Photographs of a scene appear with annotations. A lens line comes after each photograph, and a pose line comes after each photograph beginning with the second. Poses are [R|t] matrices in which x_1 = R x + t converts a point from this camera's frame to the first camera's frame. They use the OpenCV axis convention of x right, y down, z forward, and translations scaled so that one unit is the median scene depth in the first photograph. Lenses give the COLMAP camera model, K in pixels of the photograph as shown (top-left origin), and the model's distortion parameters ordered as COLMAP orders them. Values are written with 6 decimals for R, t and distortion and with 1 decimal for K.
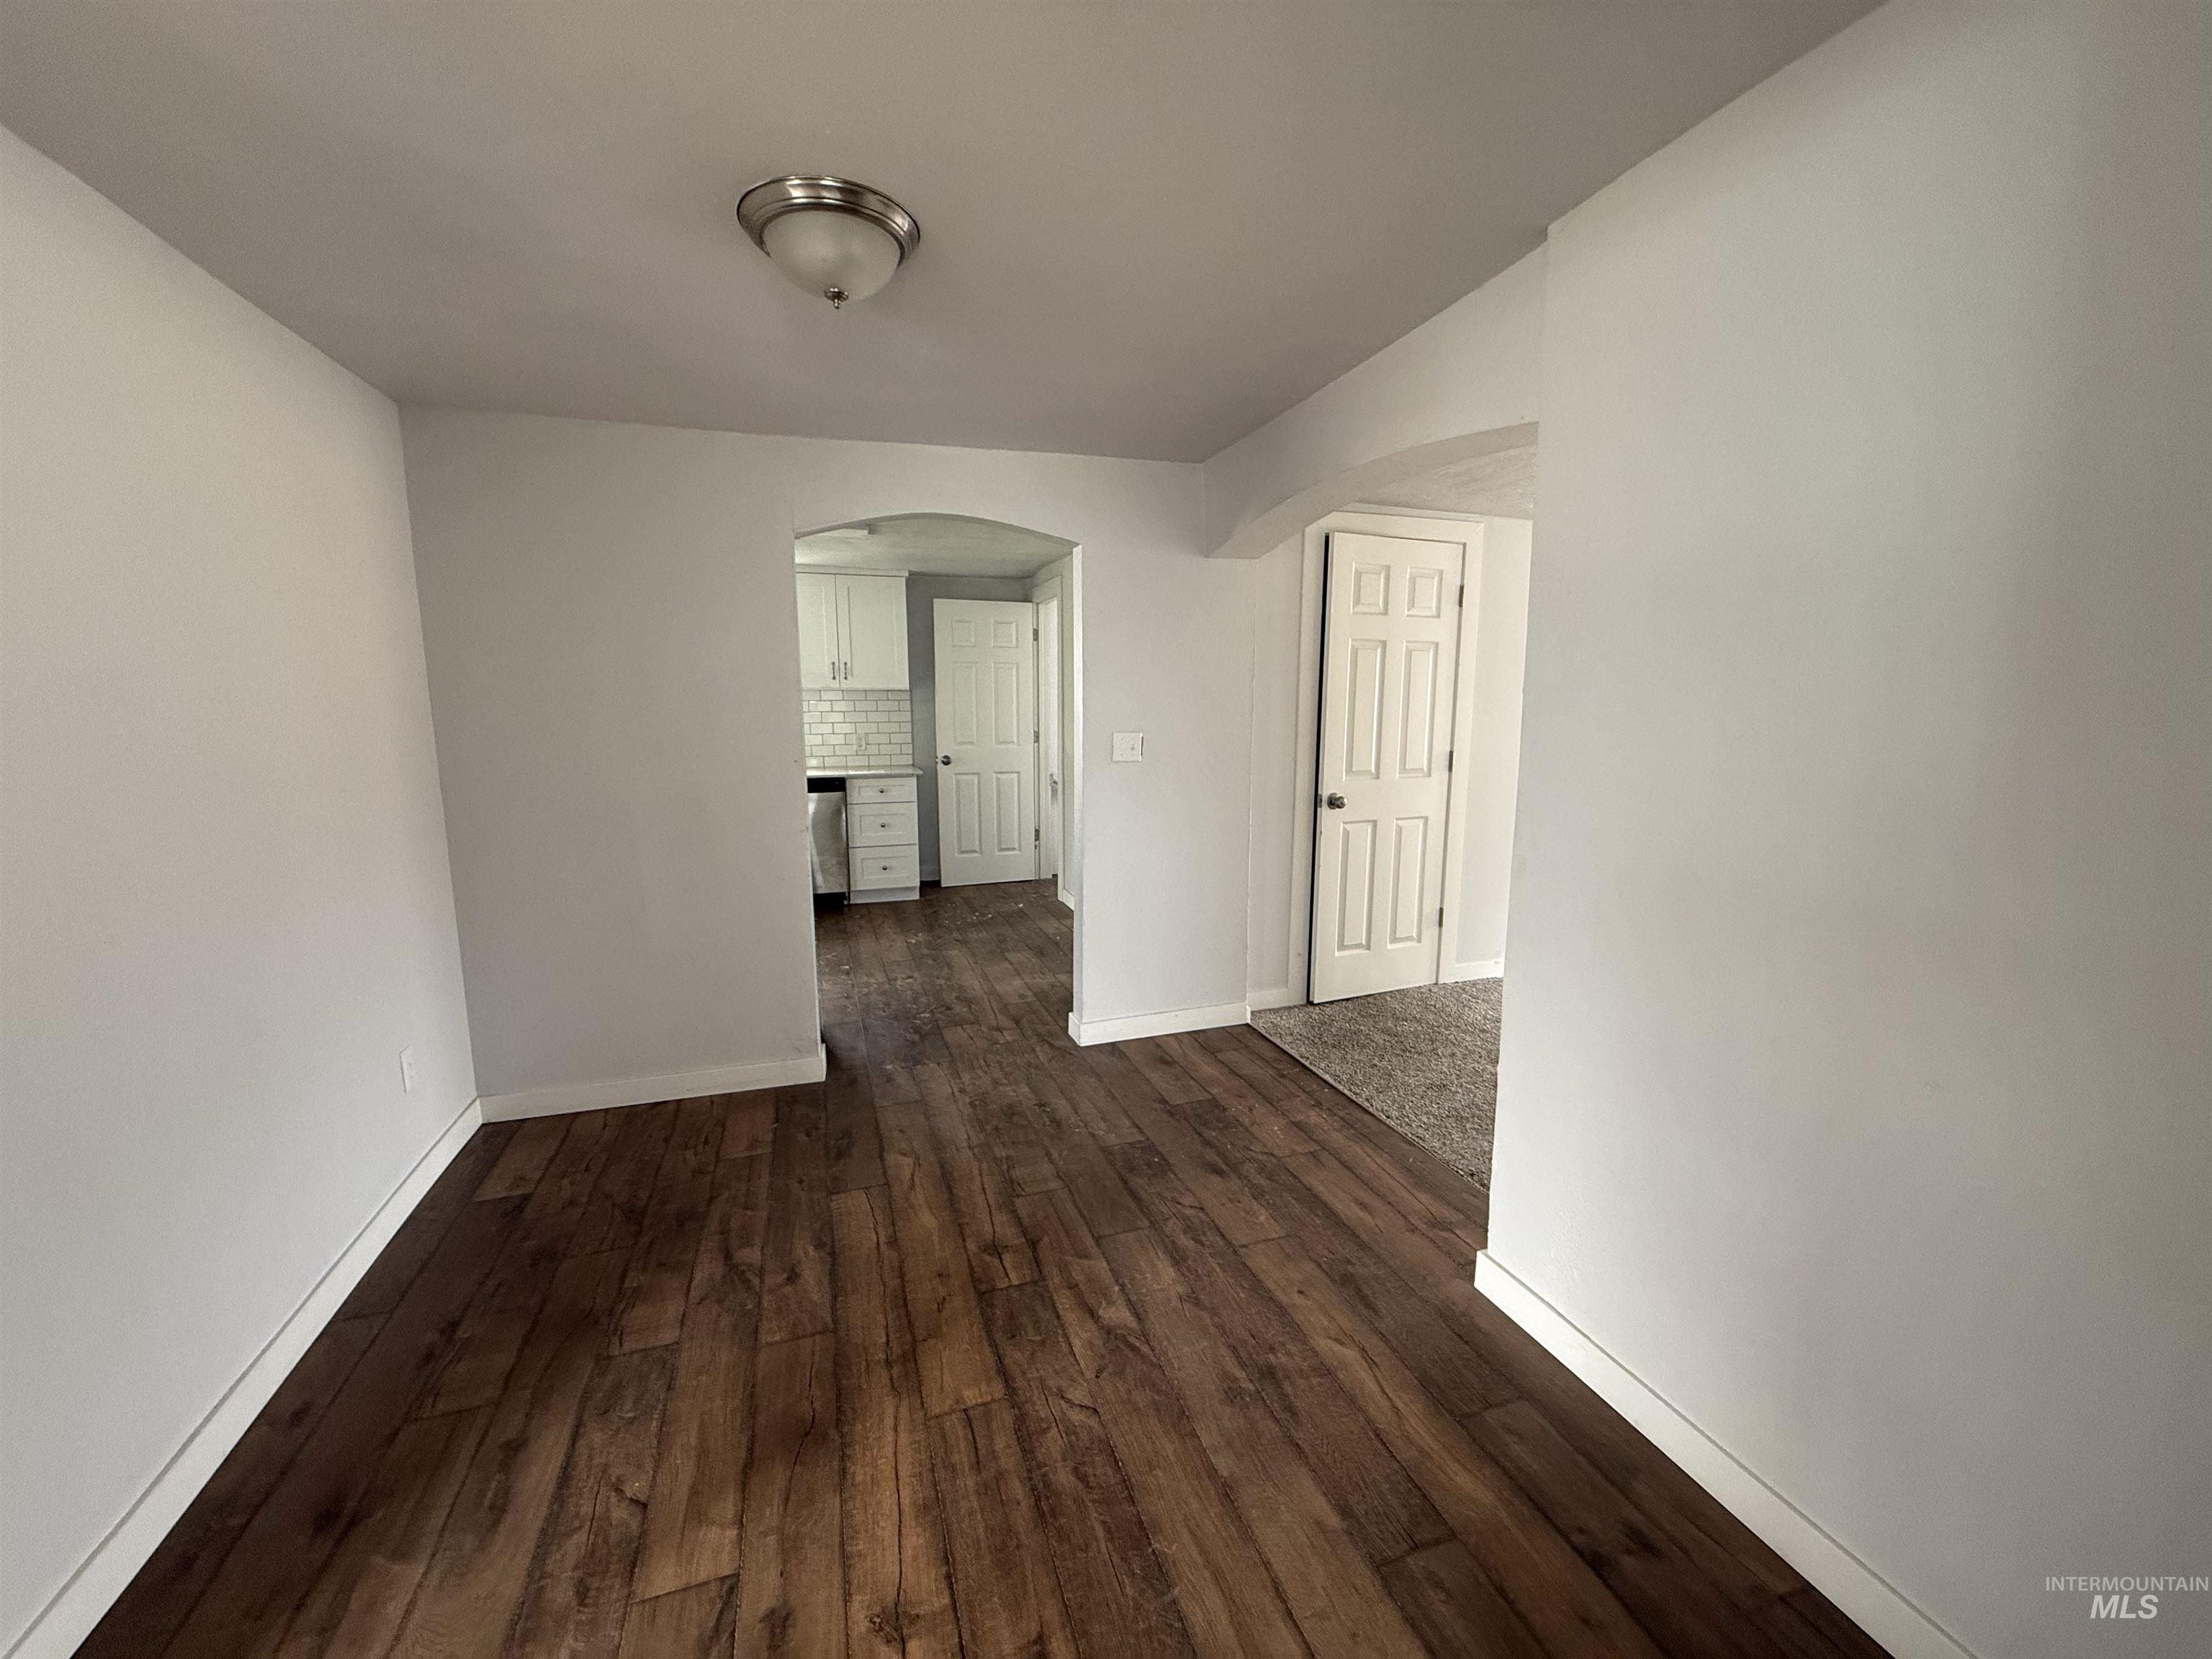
lens RADIAL K [[890.8, 0, 1106.0], [0, 890.8, 829.5], [0, 0, 1]] dist [-0.001628, 0.000064]
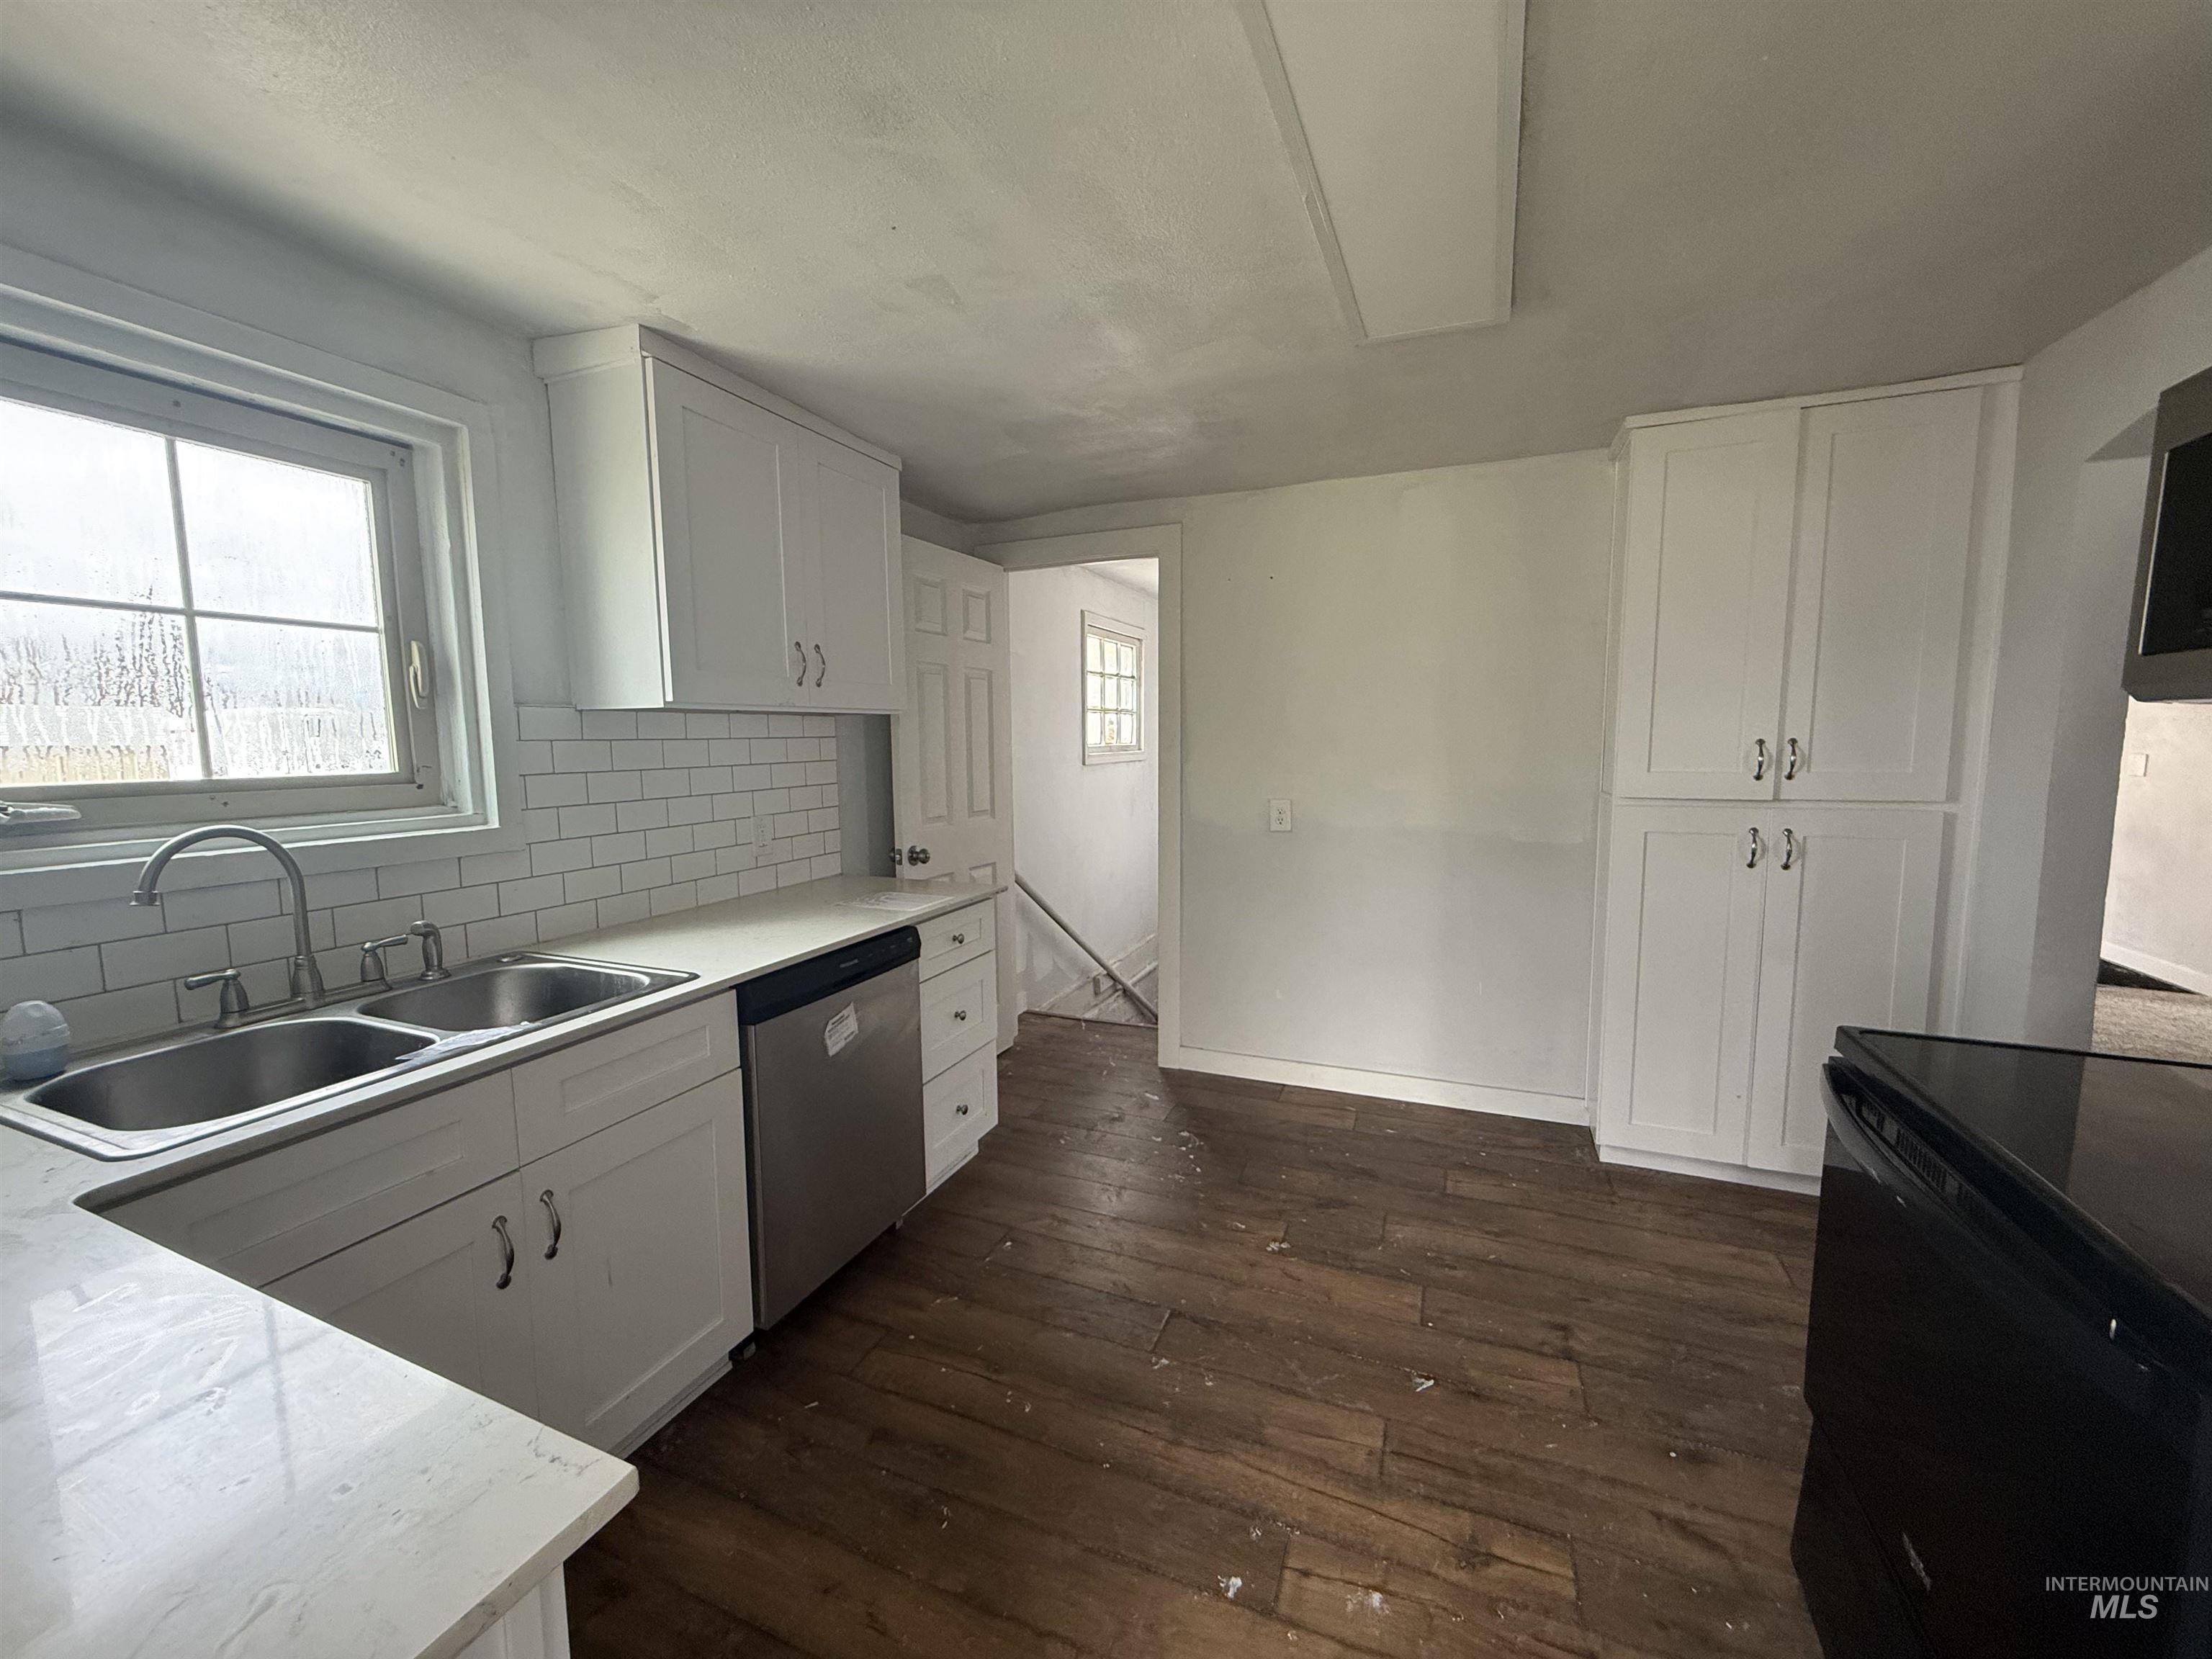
lens RADIAL K [[890.8, 0, 1106.0], [0, 890.8, 829.5], [0, 0, 1]] dist [-0.001628, 0.000064]
pose [[0.652001, -0.092811, 0.752516, -1.386449], [0.124102, 0.992158, 0.014841, -0.248999], [-0.747993, 0.083712, 0.658407, 1.706195]]
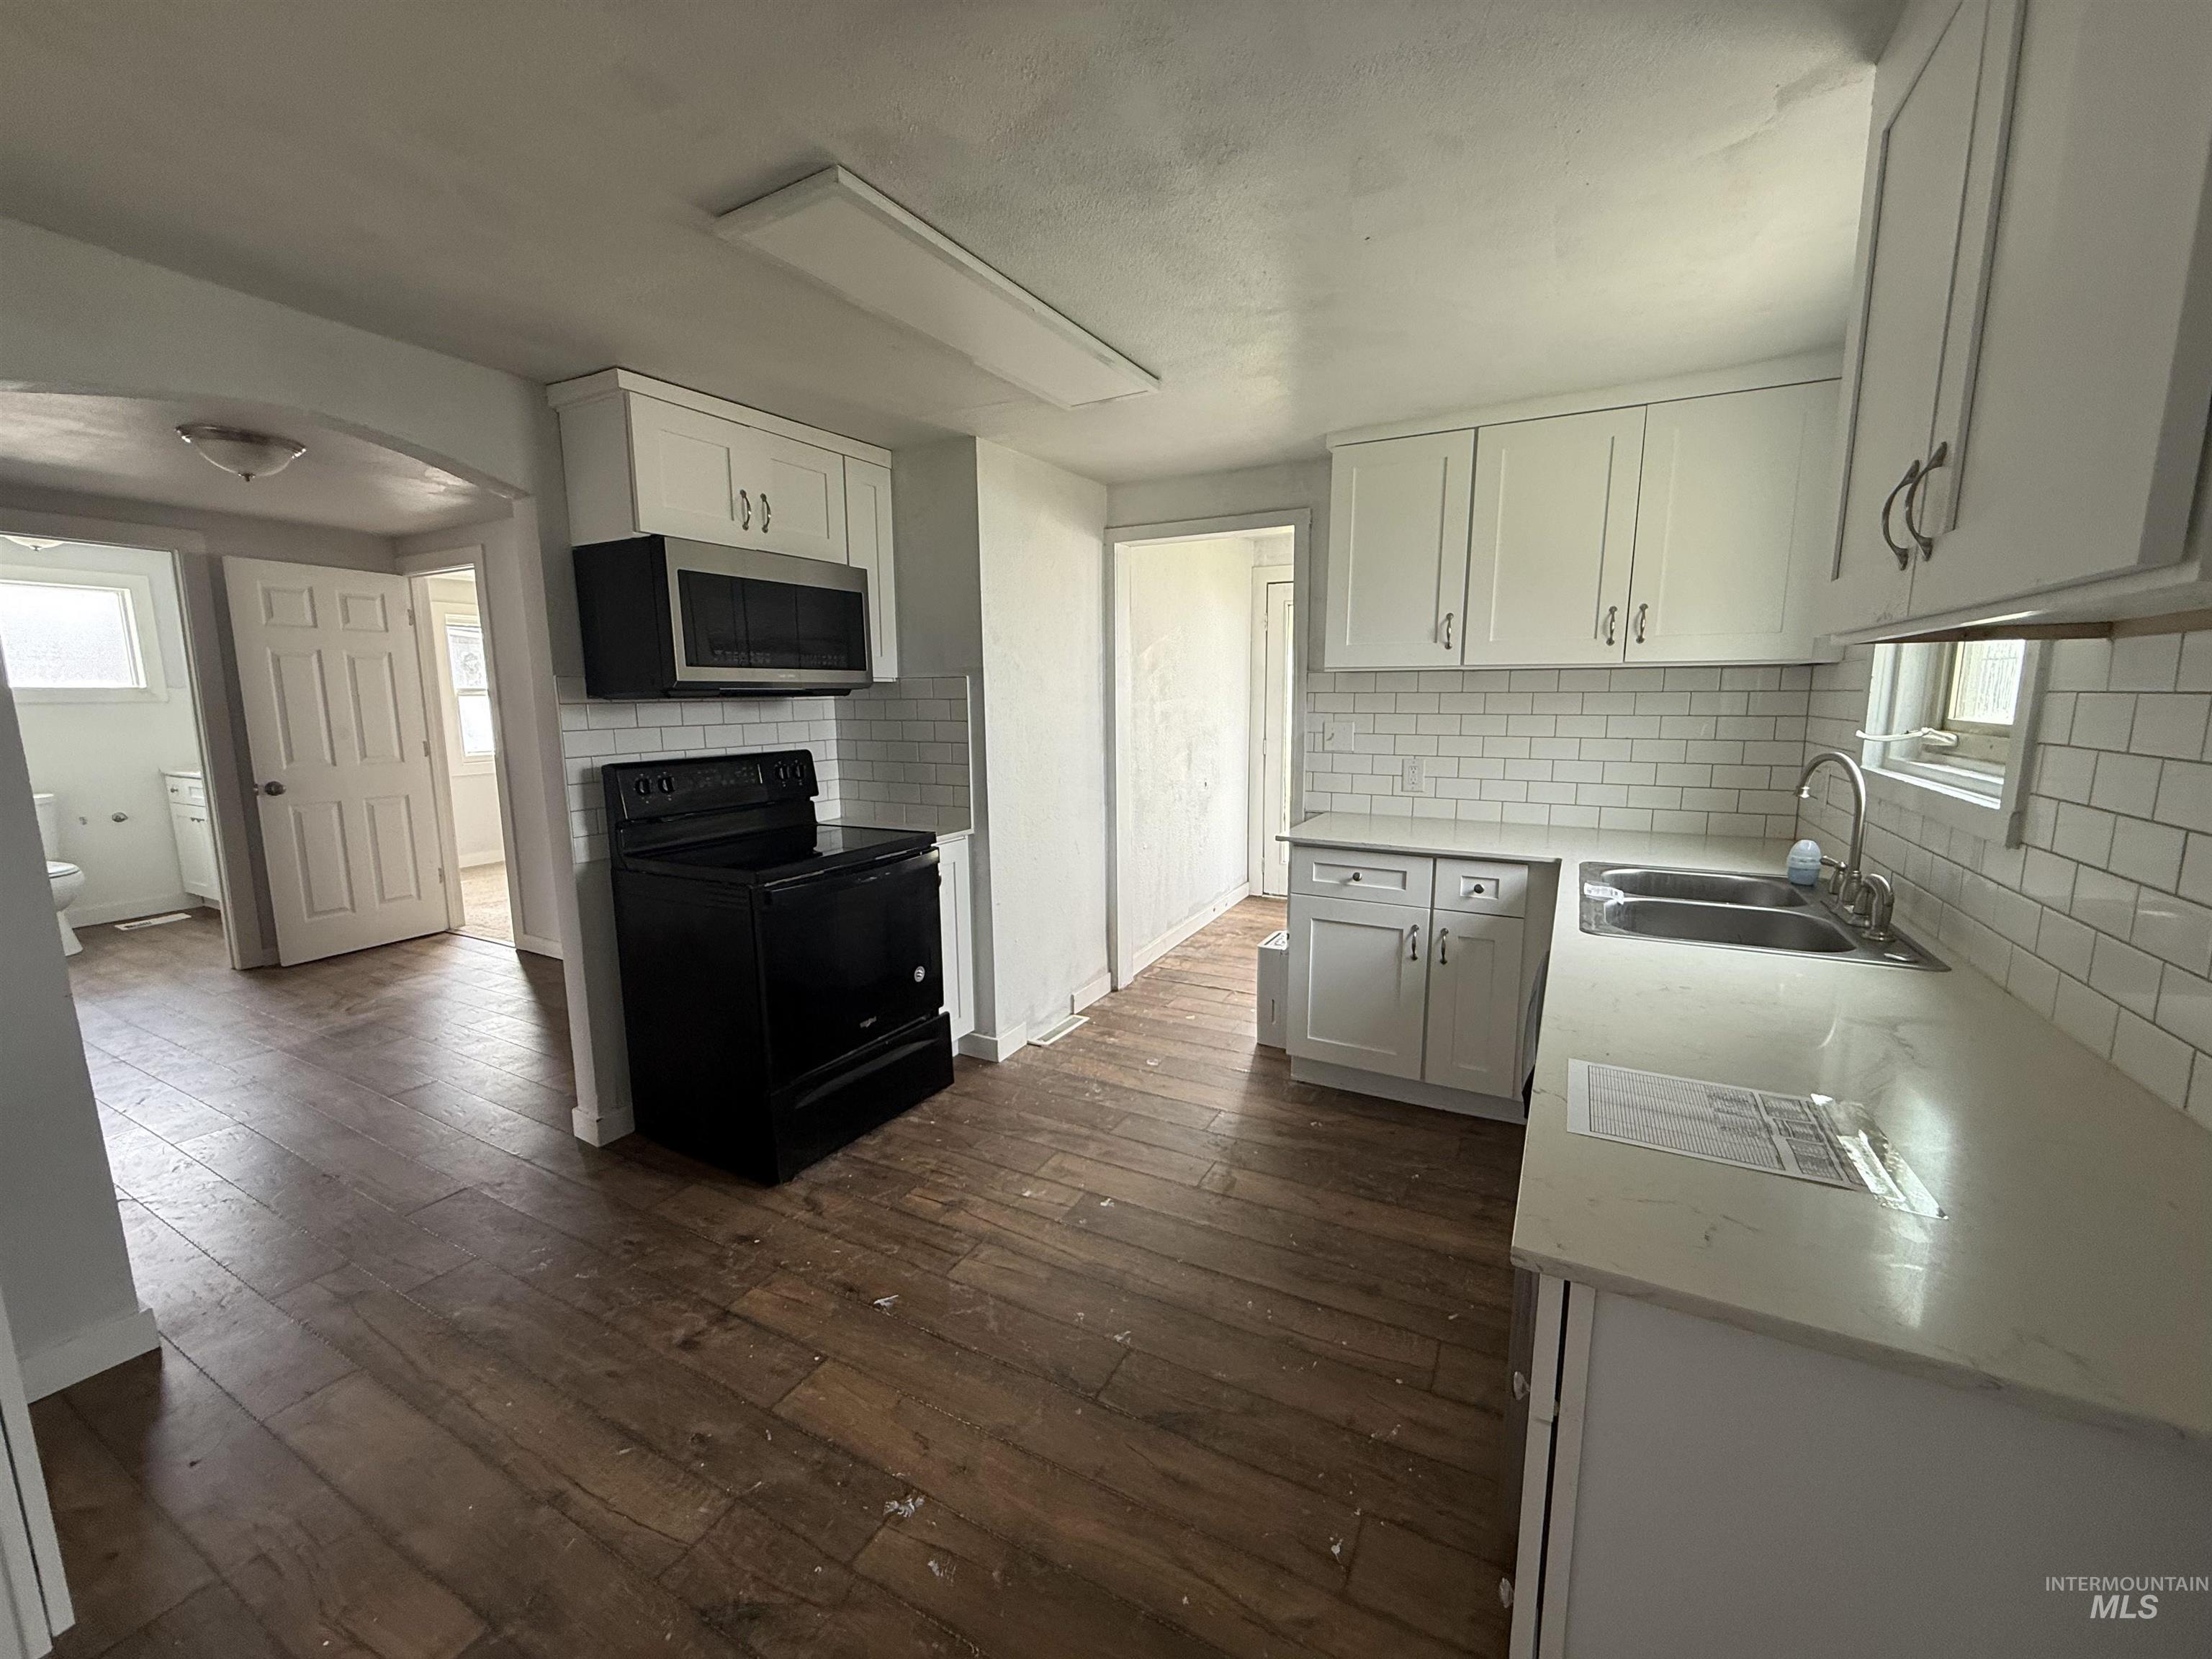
lens RADIAL K [[881.5, 0, 1104.1], [0, 881.5, 823.5], [0, 0, 1]] dist [-0.000069, -0.000048]
pose [[-0.726774, 0.105637, -0.678705, -0.206350], [-0.094554, 0.963310, 0.251185, -0.400724], [0.680337, 0.246729, -0.690120, 2.736372]]
